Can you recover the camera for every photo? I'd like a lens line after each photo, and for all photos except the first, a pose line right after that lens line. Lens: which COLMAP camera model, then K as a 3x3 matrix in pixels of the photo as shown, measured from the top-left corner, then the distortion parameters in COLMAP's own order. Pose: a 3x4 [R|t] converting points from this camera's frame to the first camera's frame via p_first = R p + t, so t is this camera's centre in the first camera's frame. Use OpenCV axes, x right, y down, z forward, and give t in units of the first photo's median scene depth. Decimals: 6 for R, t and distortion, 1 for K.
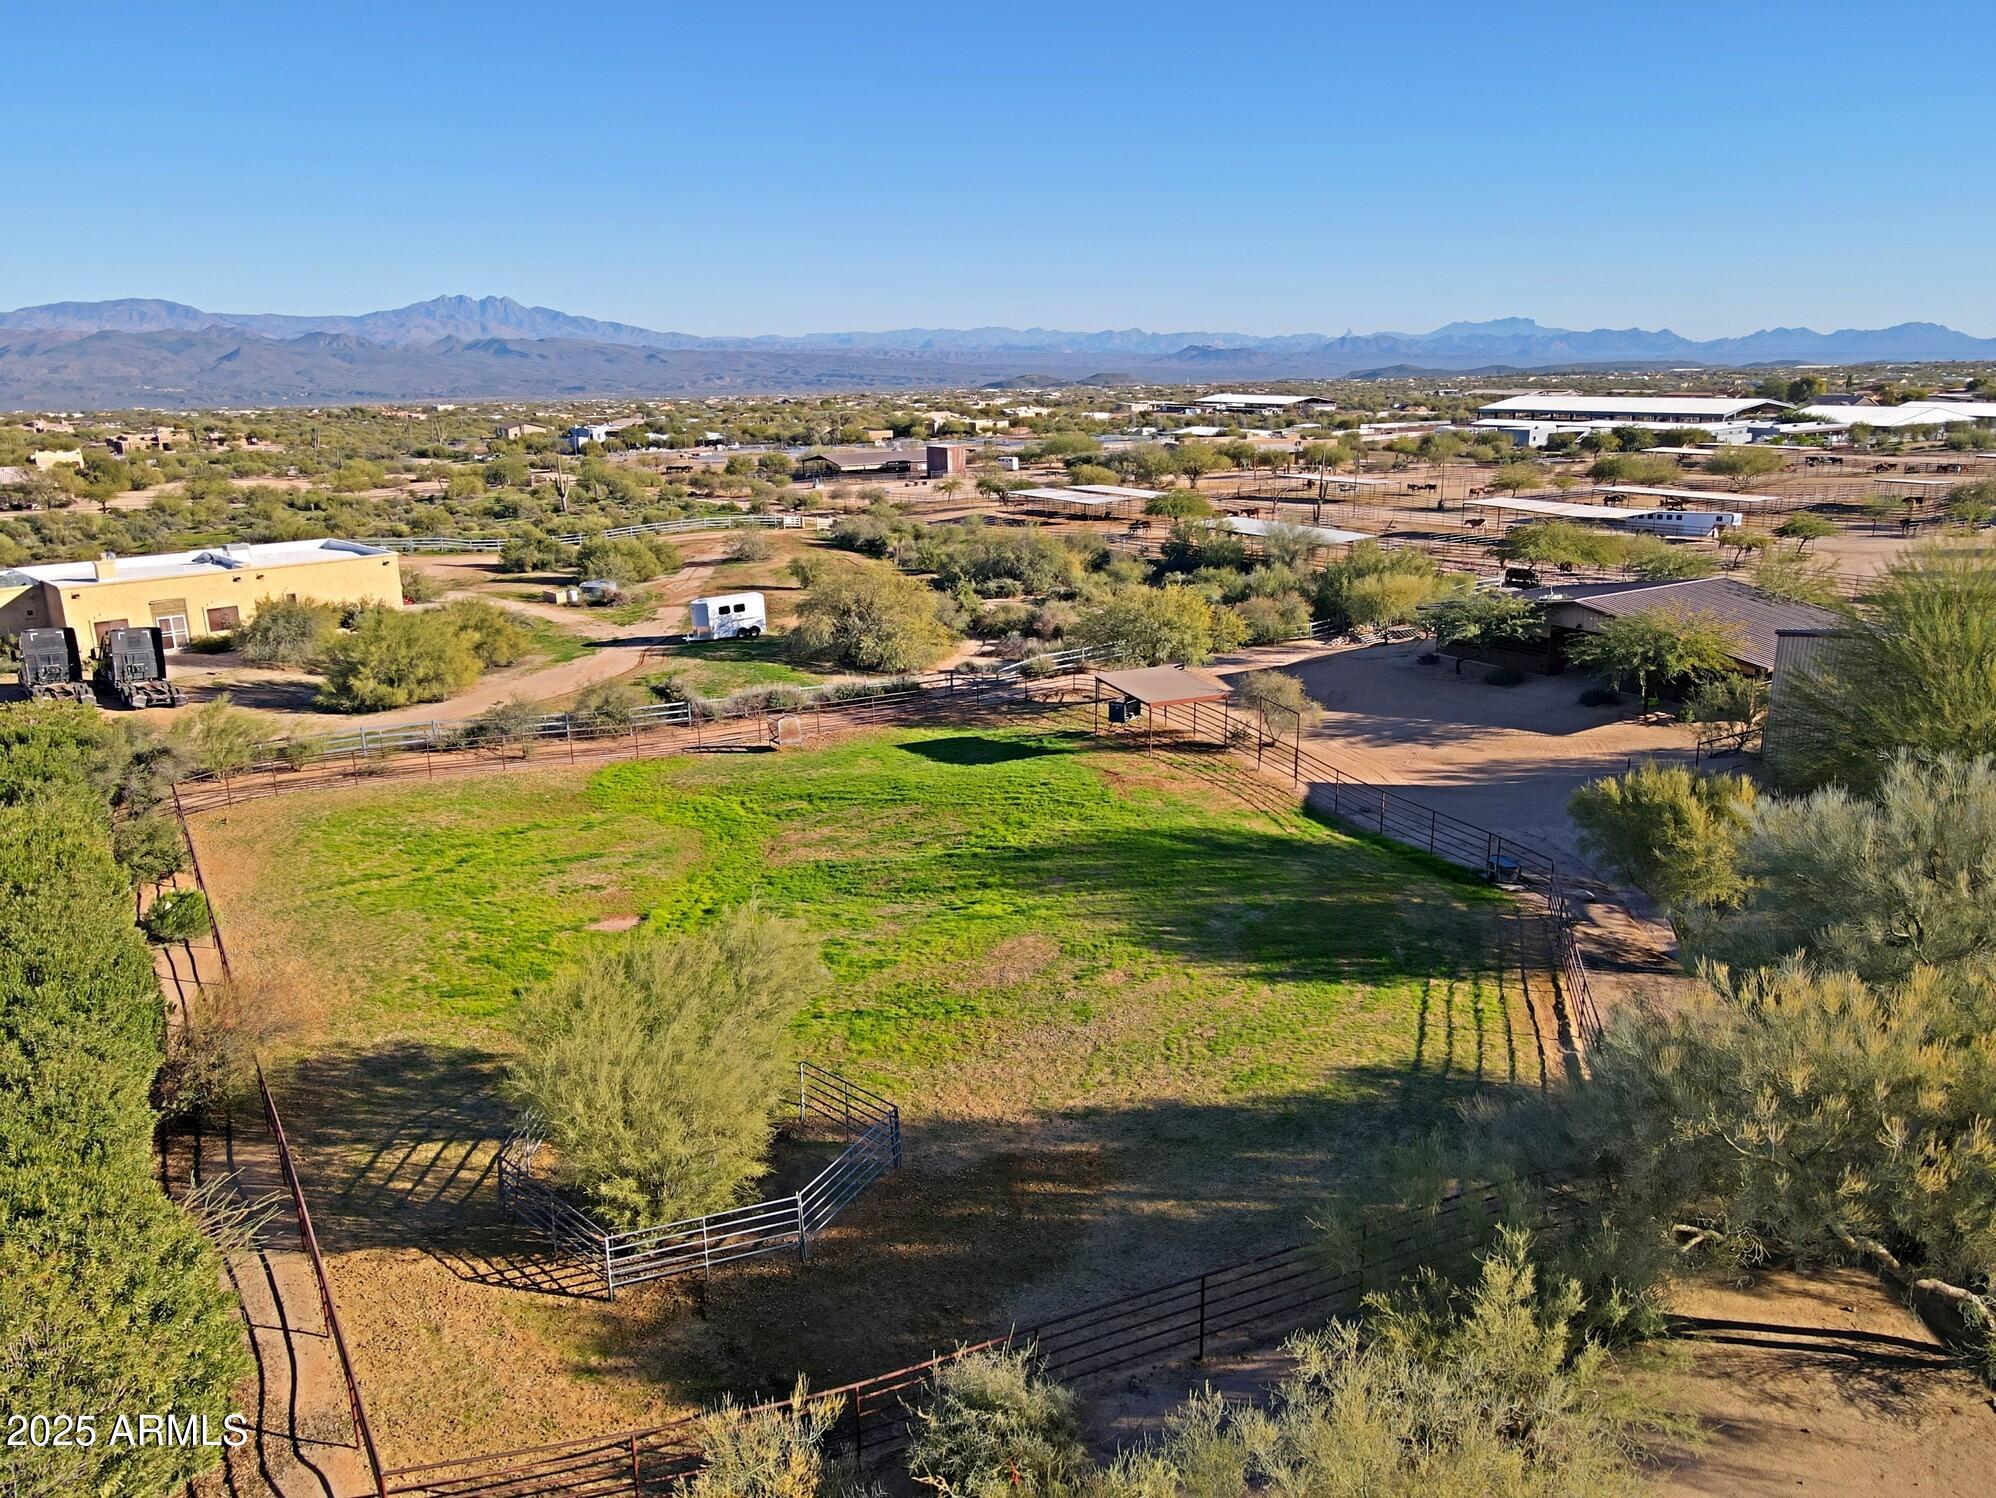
lens RADIAL K [[1463.2, 0, 1004.7], [0, 1463.2, 753.2], [0, 0, 1]] dist [0.002684, 0.030387]
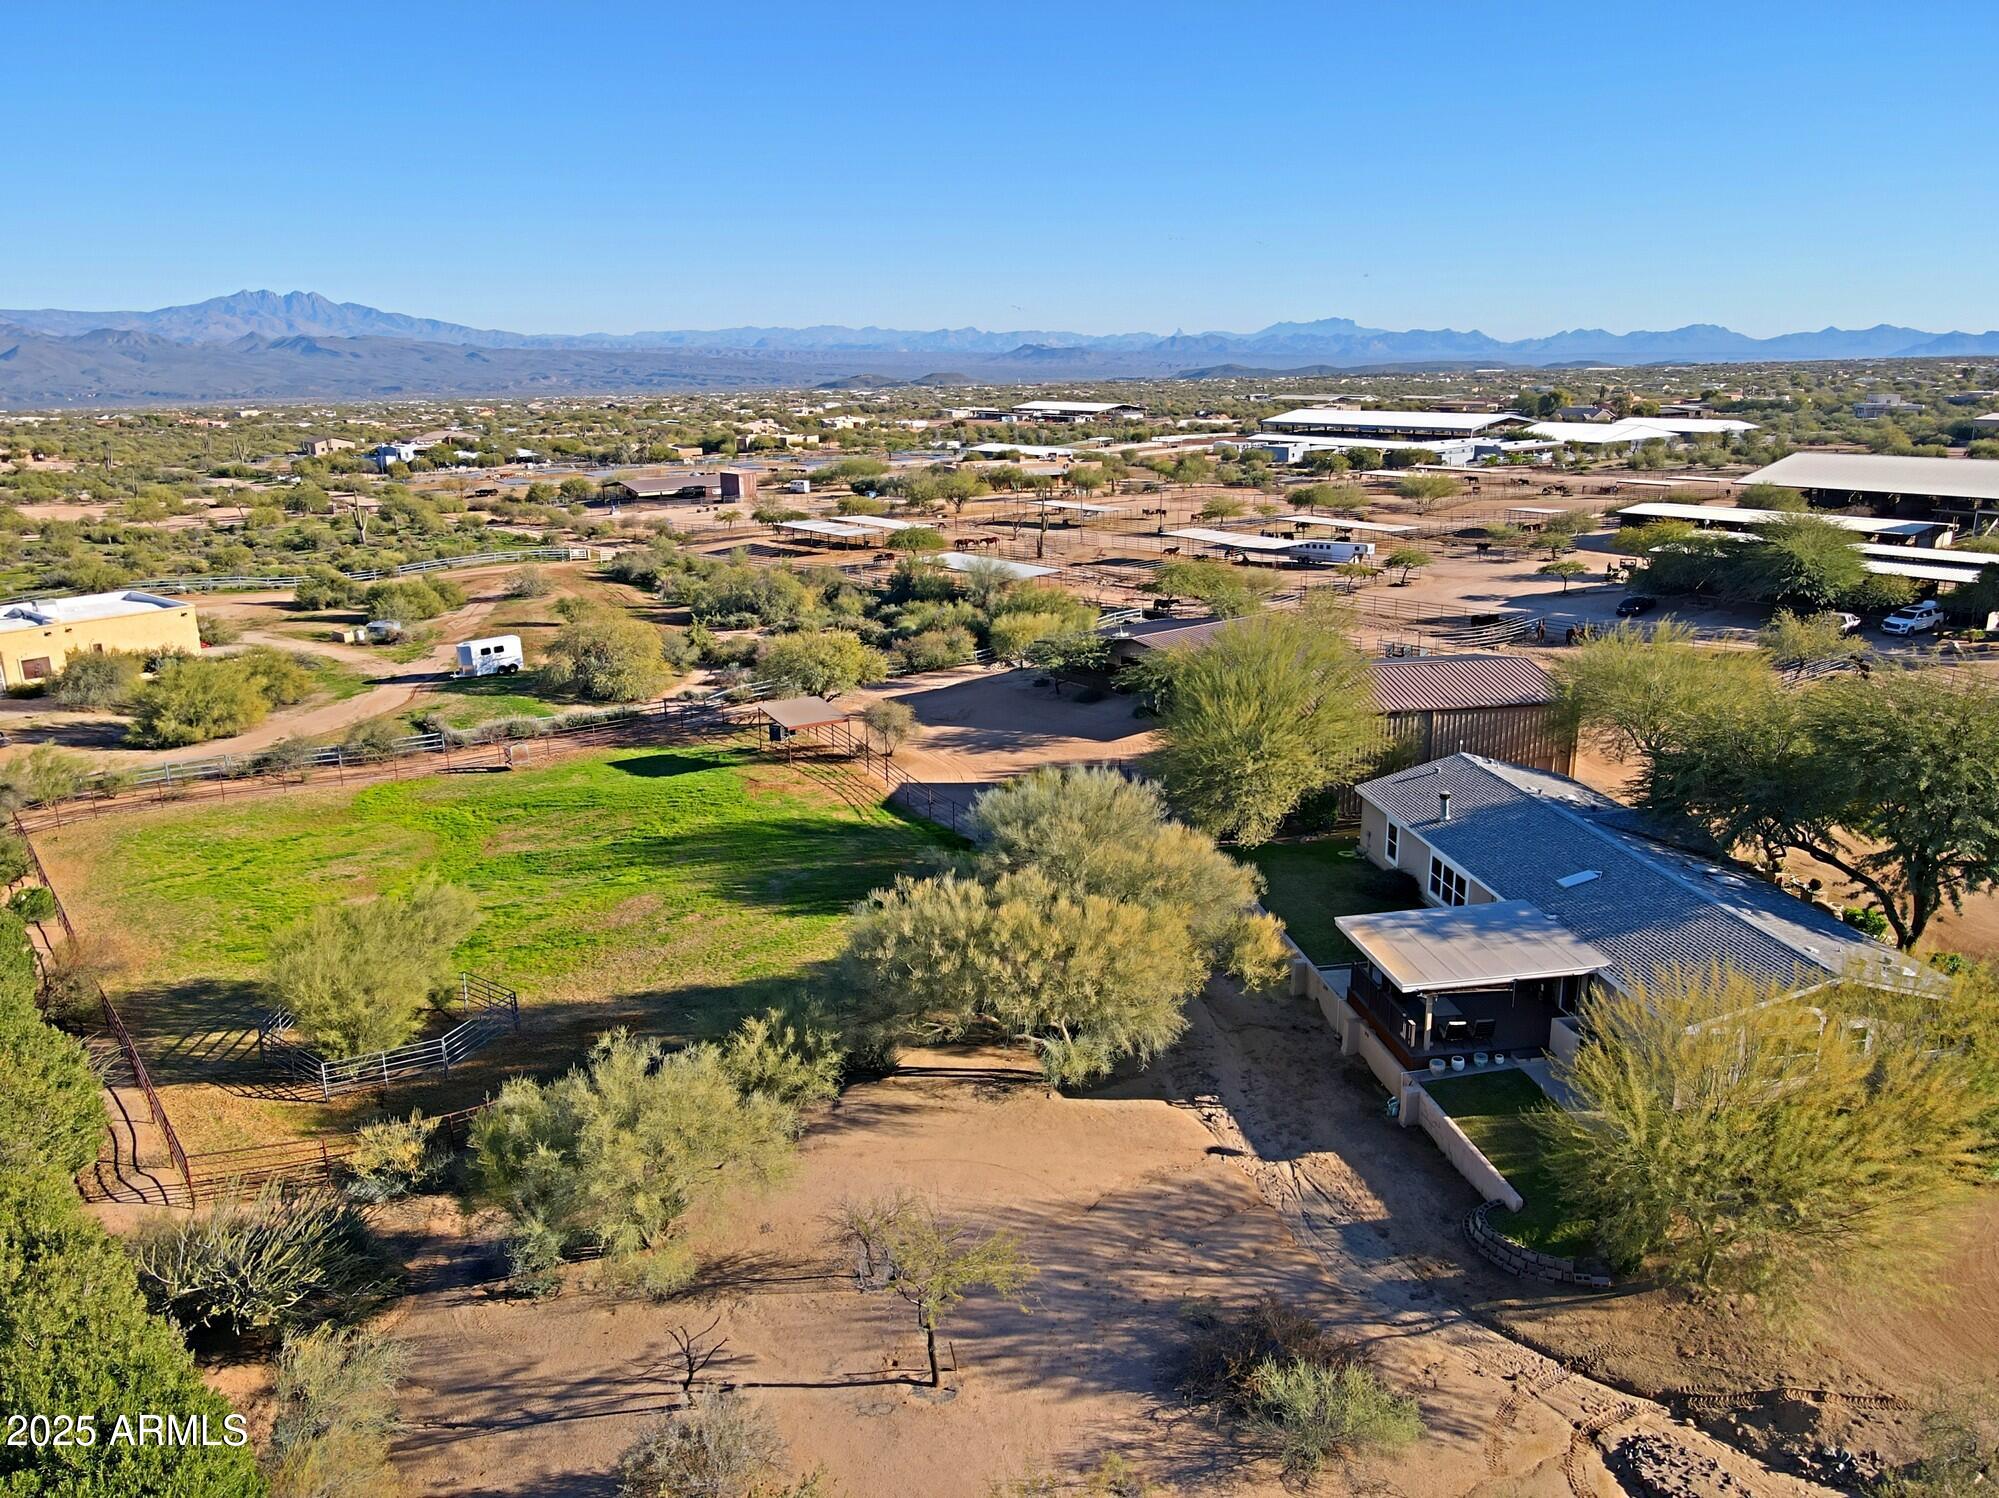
lens RADIAL K [[1462.6, 0, 1006.0], [0, 1462.6, 749.3], [0, 0, 1]] dist [0.008106, 0.021182]
pose [[0.994083, -0.028508, 0.104812, 0.121994], [0.028667, 0.999589, -0.000012, -0.006422], [-0.104768, 0.003017, 0.994492, -0.275049]]
